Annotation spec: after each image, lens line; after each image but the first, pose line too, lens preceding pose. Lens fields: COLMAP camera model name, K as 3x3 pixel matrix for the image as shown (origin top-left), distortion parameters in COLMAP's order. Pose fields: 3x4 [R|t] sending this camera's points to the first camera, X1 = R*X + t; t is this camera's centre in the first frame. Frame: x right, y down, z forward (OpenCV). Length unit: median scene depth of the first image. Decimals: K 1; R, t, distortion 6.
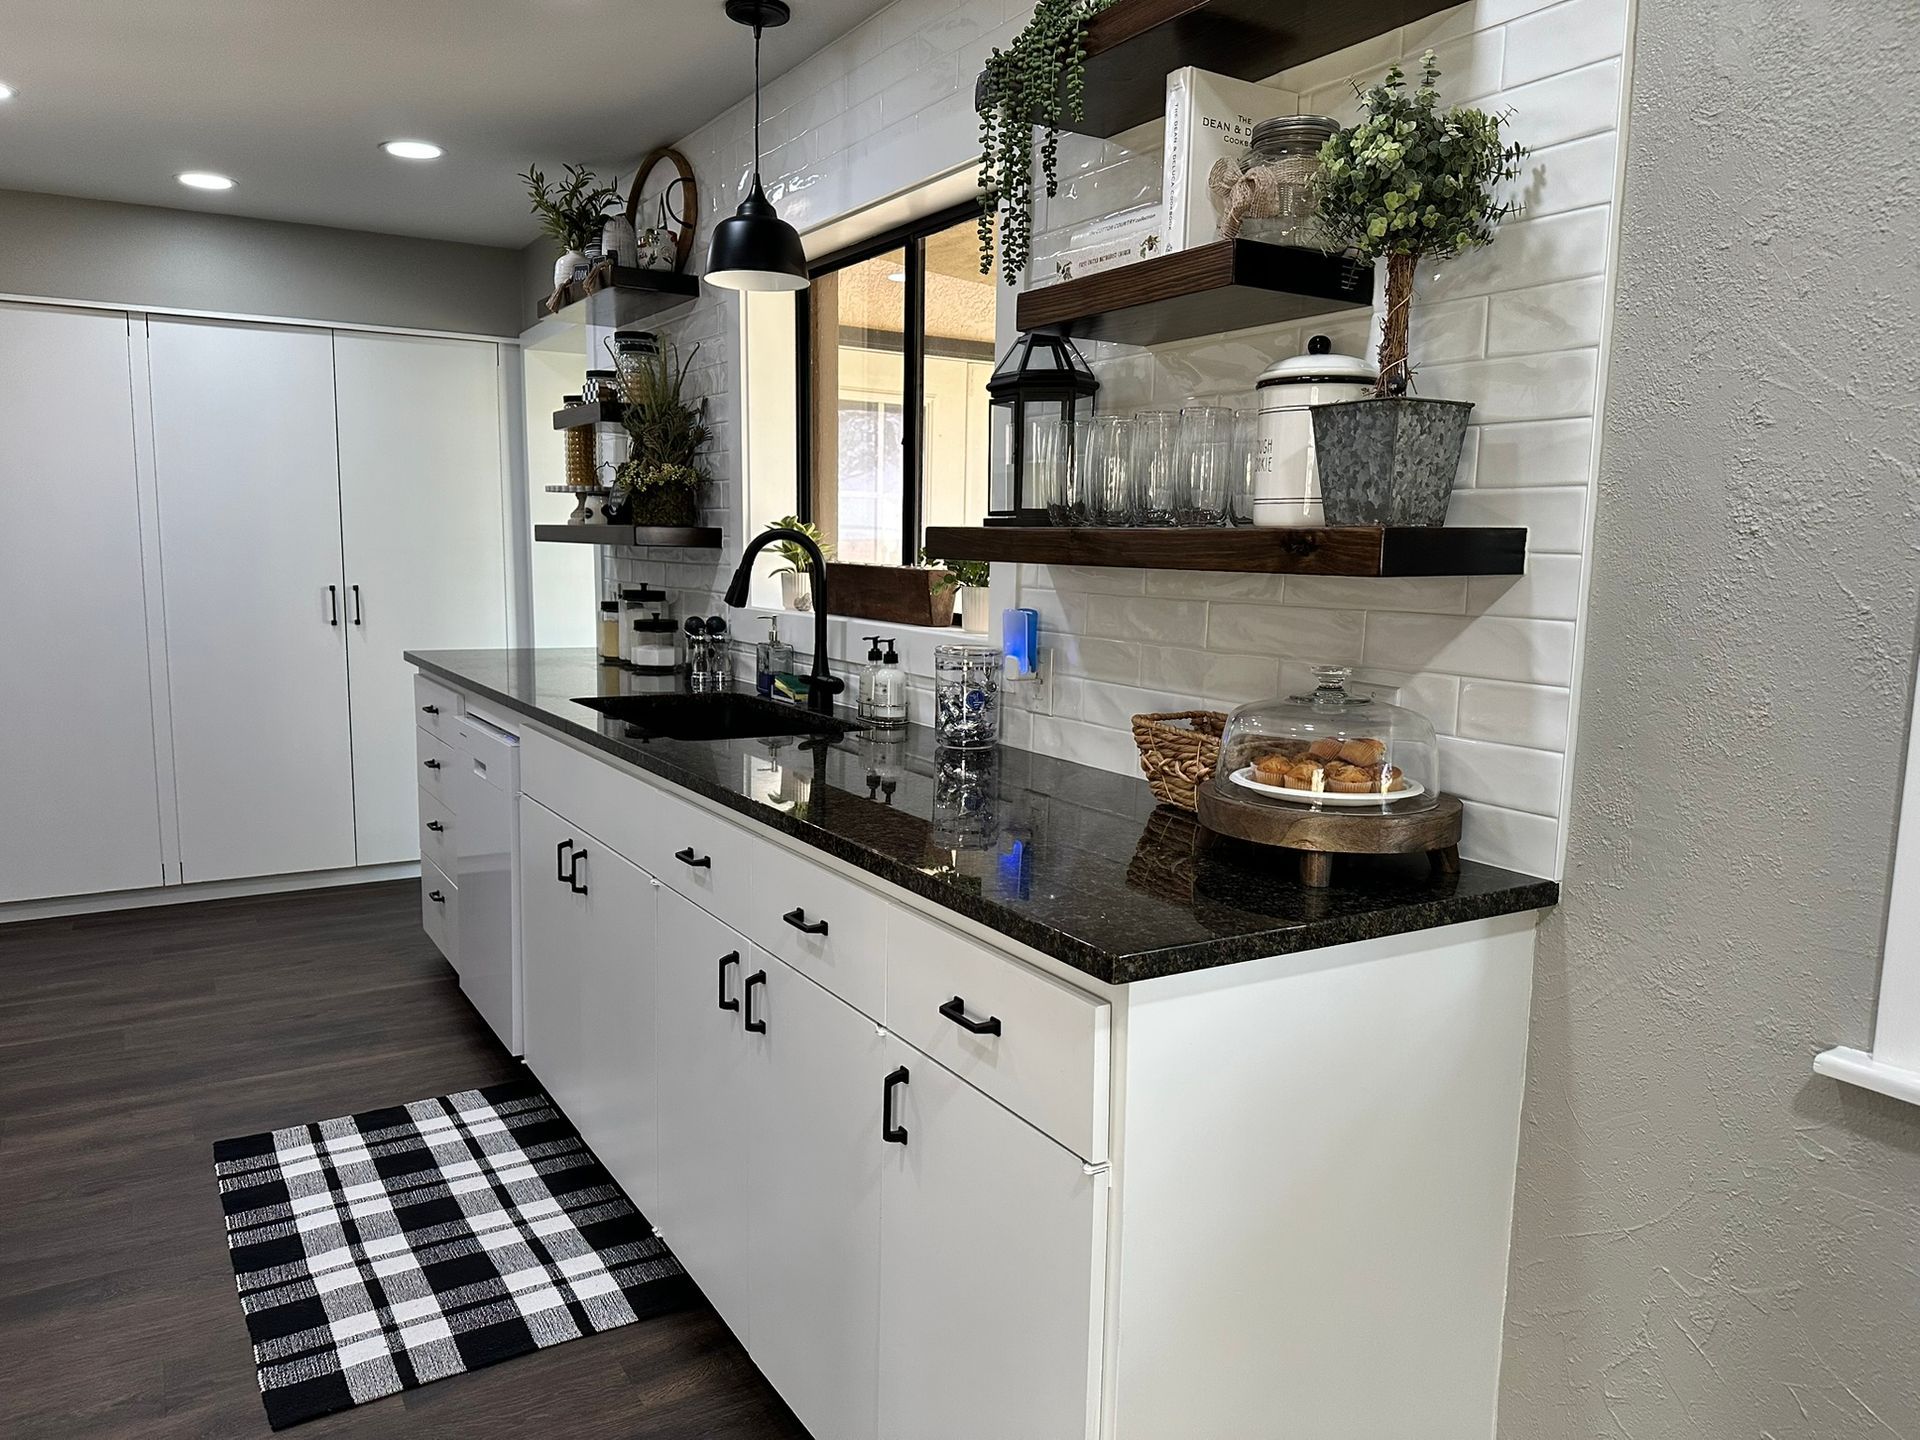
lens RADIAL K [[1350.0, 0, 968.8], [0, 1350.0, 729.8], [0, 0, 1]] dist [0.036619, -0.047976]
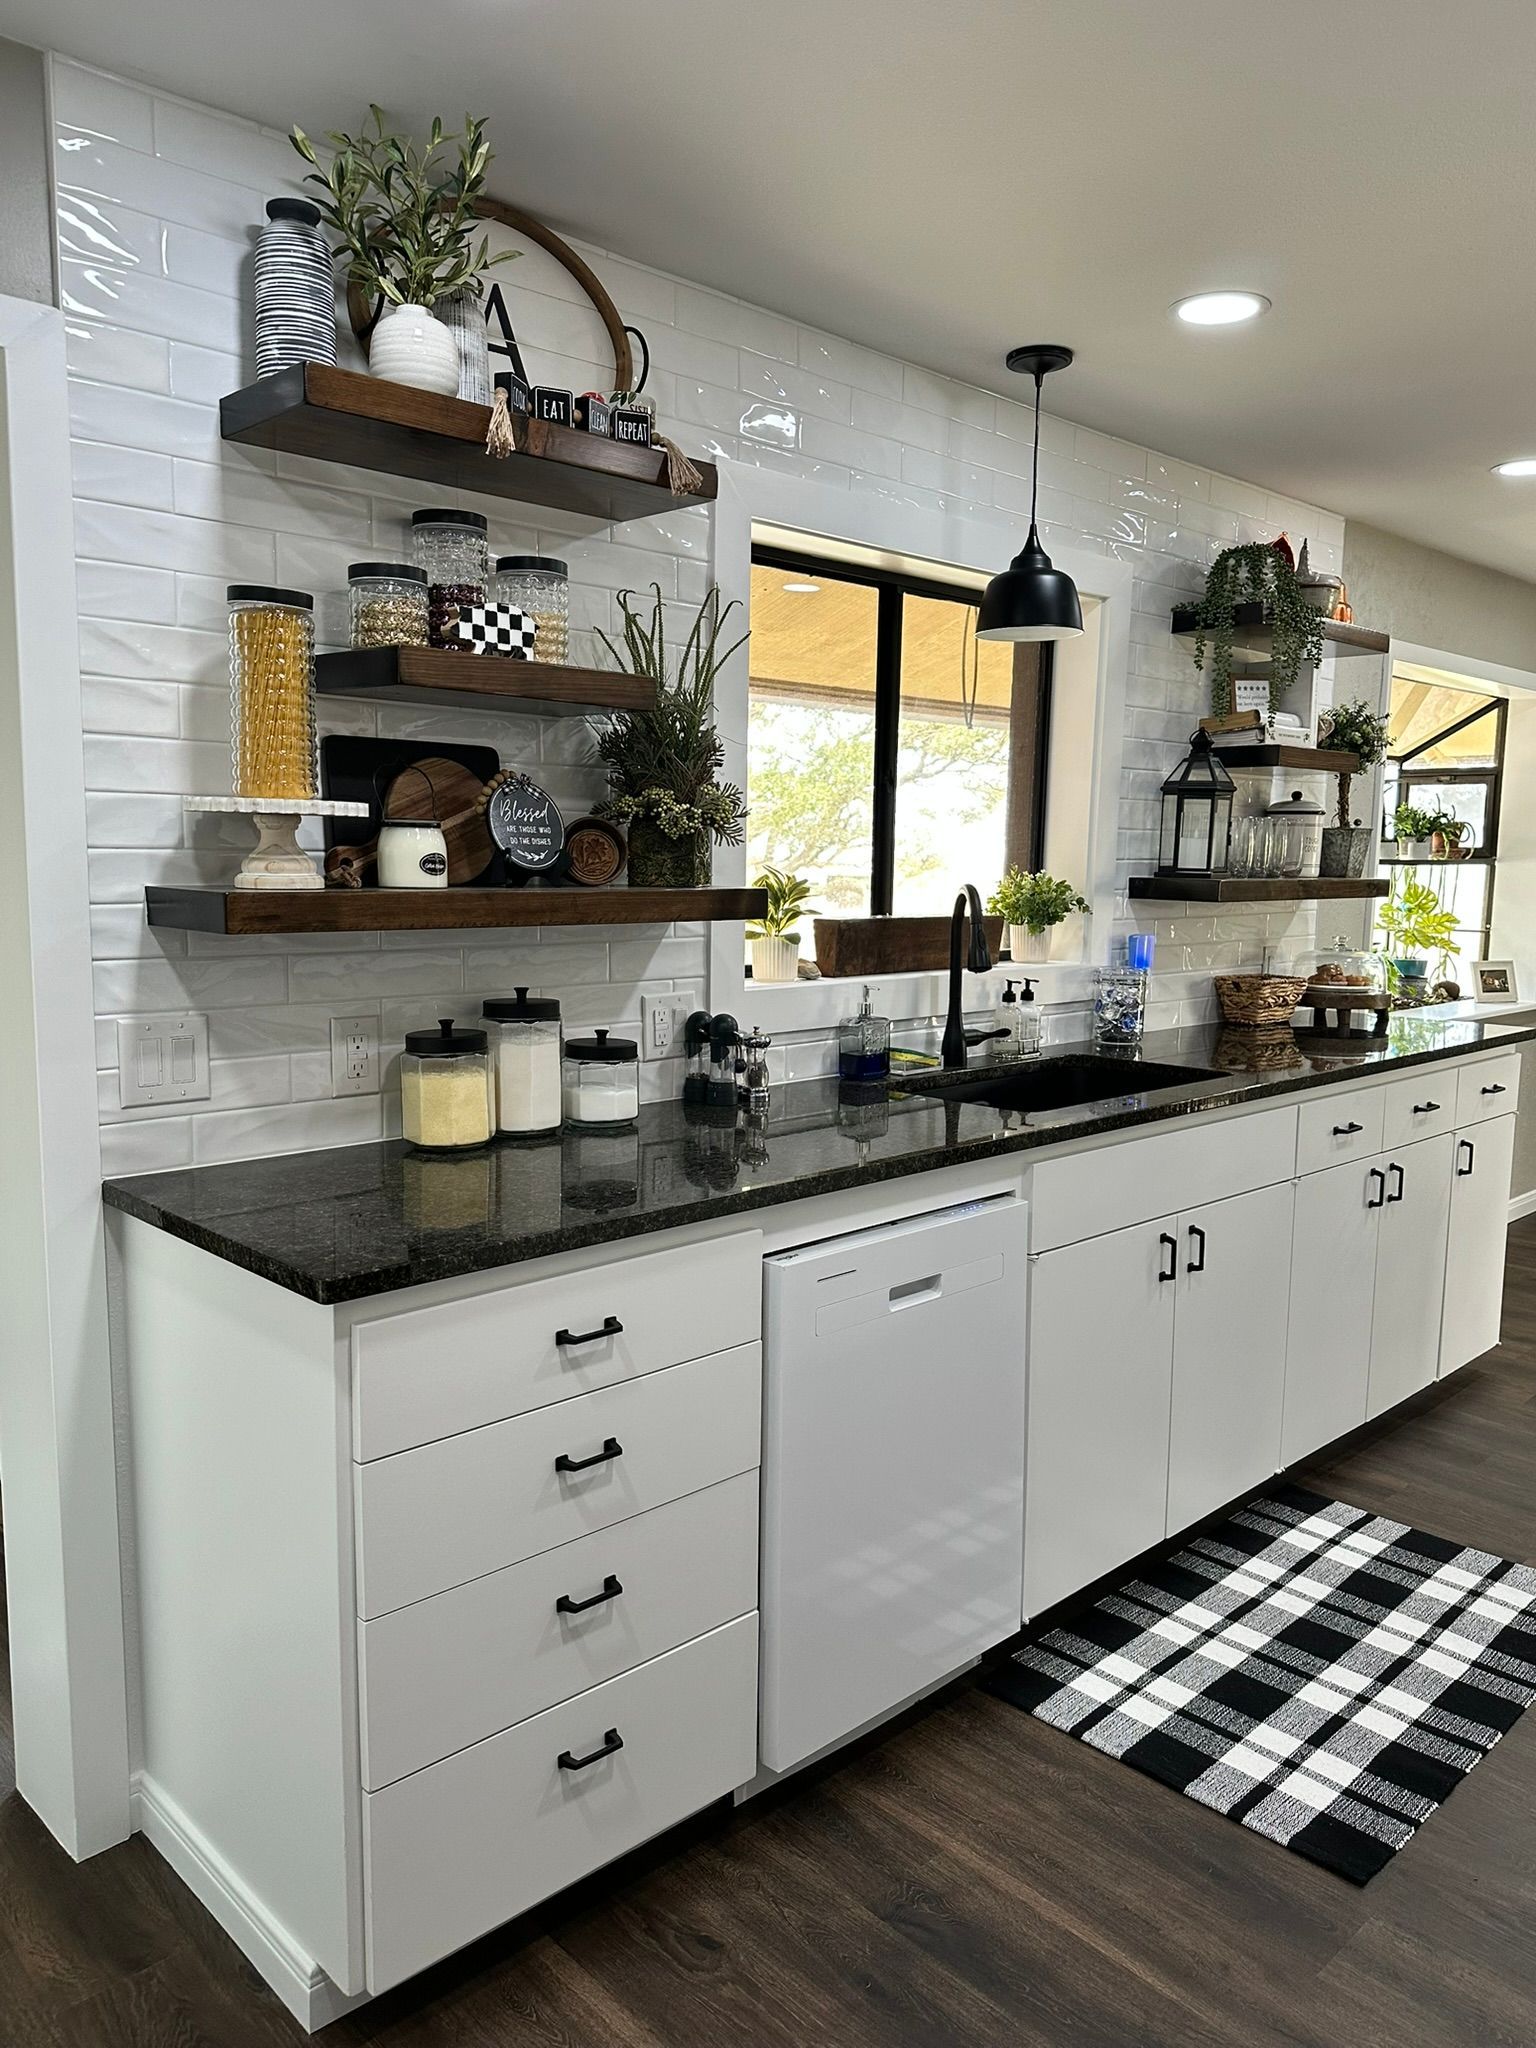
lens RADIAL K [[1465.4, 0, 786.4], [0, 1465.4, 1025.9], [0, 0, 1]] dist [0.041087, -0.056348]
pose [[-0.214344, -0.130661, 0.967980, -1.373173], [0.119684, 0.980031, 0.158790, -0.282017], [-0.969398, 0.149888, -0.194425, 1.647513]]
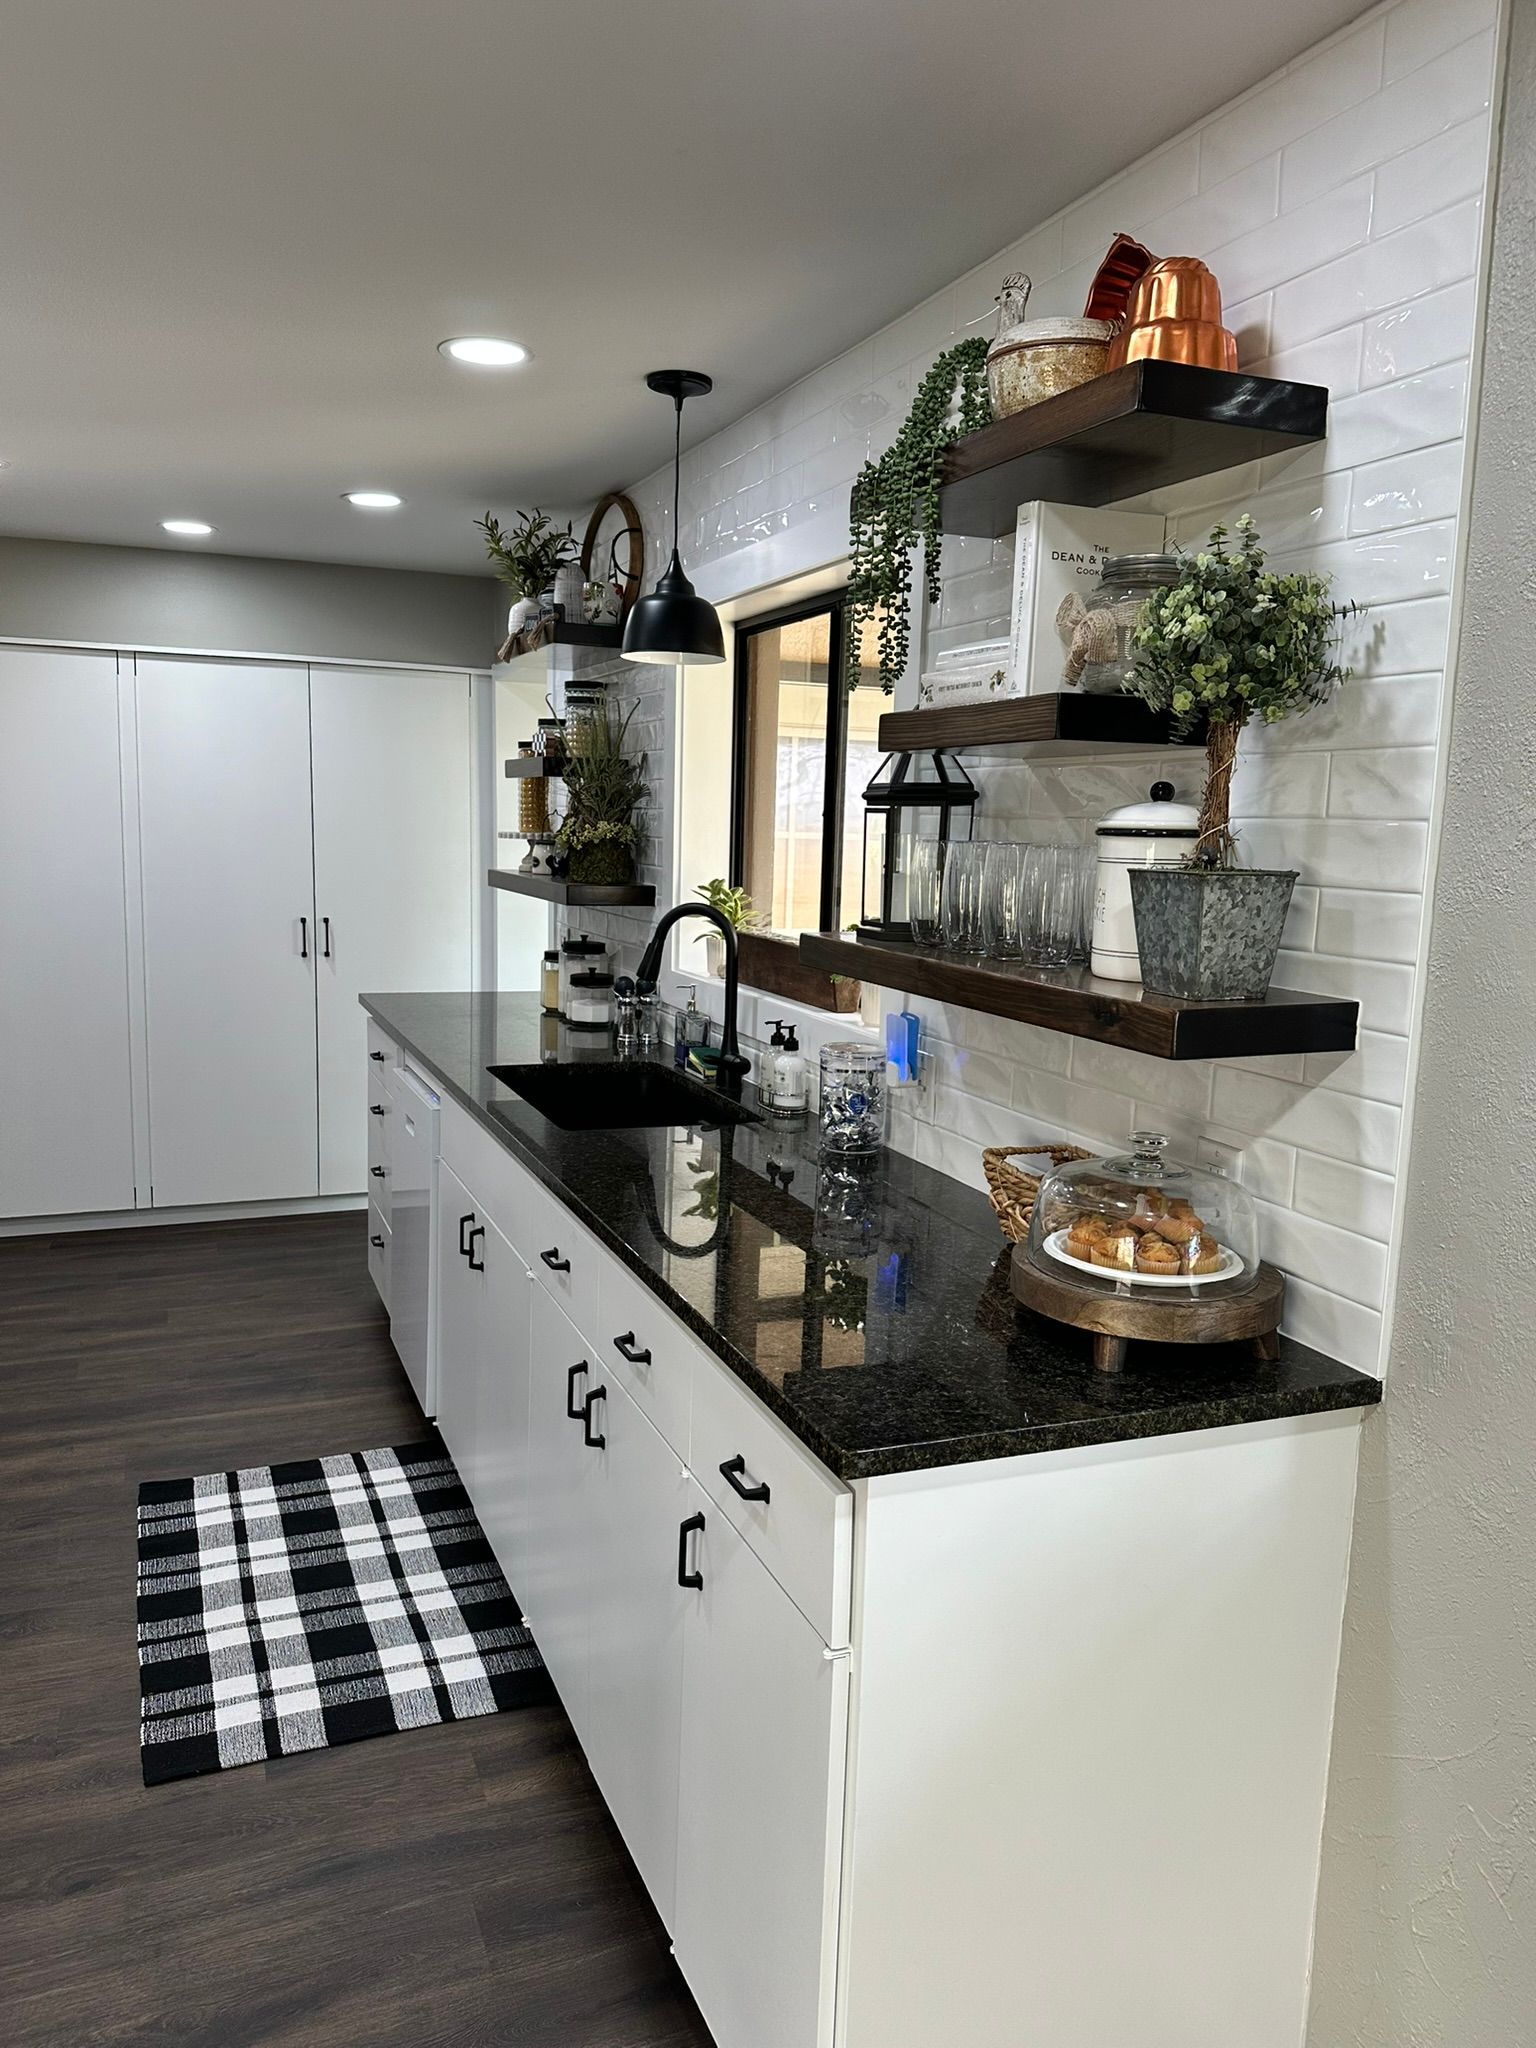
lens RADIAL K [[1465.4, 0, 779.0], [0, 1465.4, 1032.9], [0, 0, 1]] dist [0.041087, -0.056348]
pose [[0.987165, 0.033980, -0.156048, 0.112270], [-0.033953, 0.999419, 0.002838, -0.075081], [0.156054, 0.002496, 0.987745, -0.047648]]
